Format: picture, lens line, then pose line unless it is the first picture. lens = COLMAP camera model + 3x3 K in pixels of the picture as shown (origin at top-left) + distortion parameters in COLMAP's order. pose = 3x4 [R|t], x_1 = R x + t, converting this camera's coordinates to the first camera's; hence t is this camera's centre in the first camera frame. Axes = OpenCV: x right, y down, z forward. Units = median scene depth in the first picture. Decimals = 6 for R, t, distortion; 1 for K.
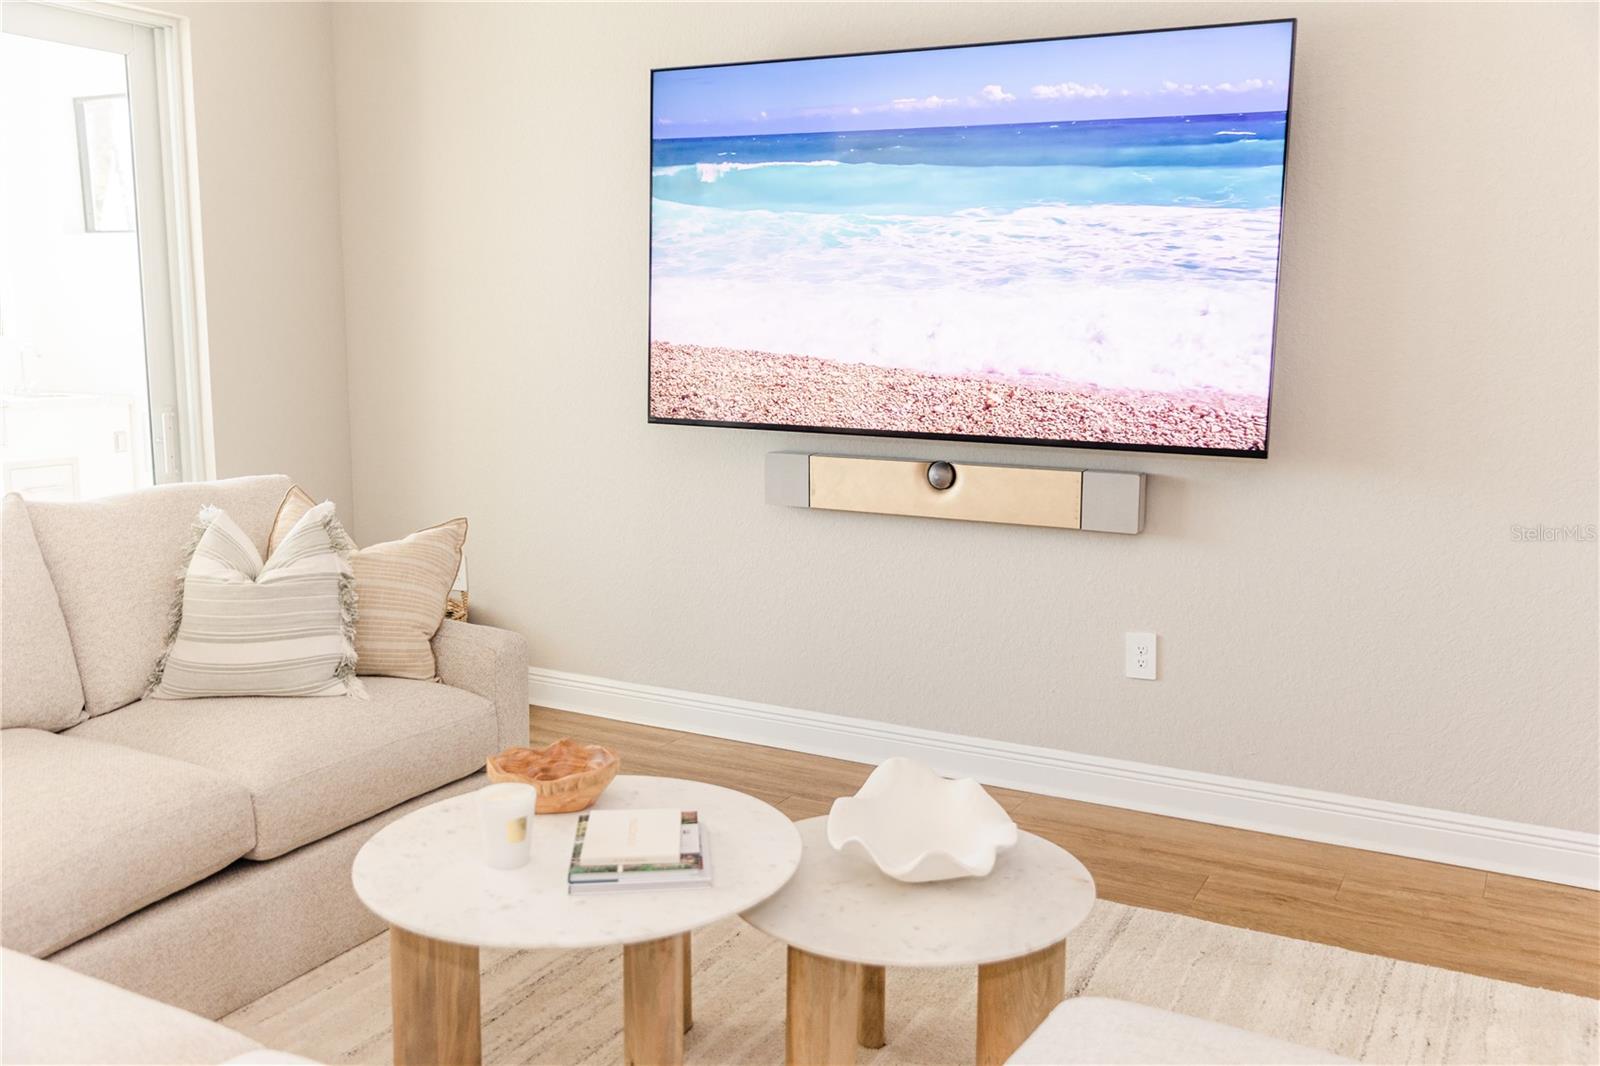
lens RADIAL K [[1399.1, 0, 800.0], [0, 1399.1, 533.0], [0, 0, 1]] dist [-0.005071, -0.003215]
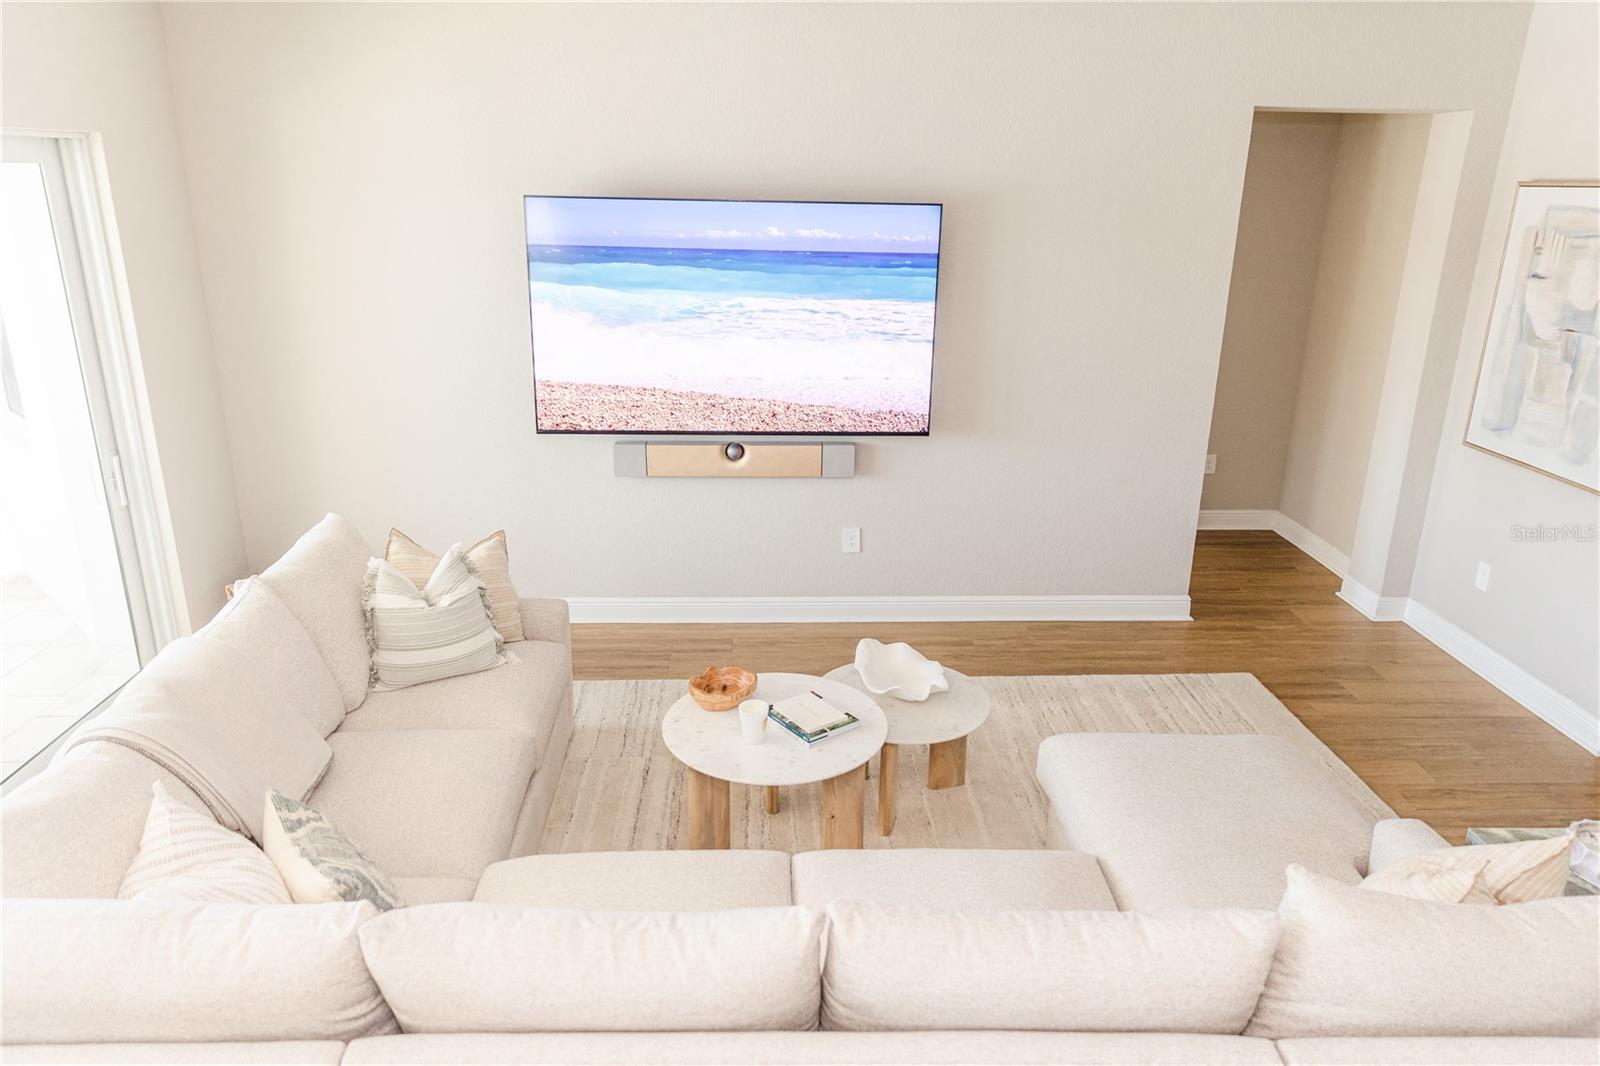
lens RADIAL K [[1080.4, 0, 791.3], [0, 1080.4, 532.9], [0, 0, 1]] dist [0.011436, -0.005068]
pose [[0.856651, -0.158844, 0.490833, -0.512383], [0.071967, 0.978911, 0.191191, -0.196357], [-0.510851, -0.128460, 0.850017, -0.156260]]
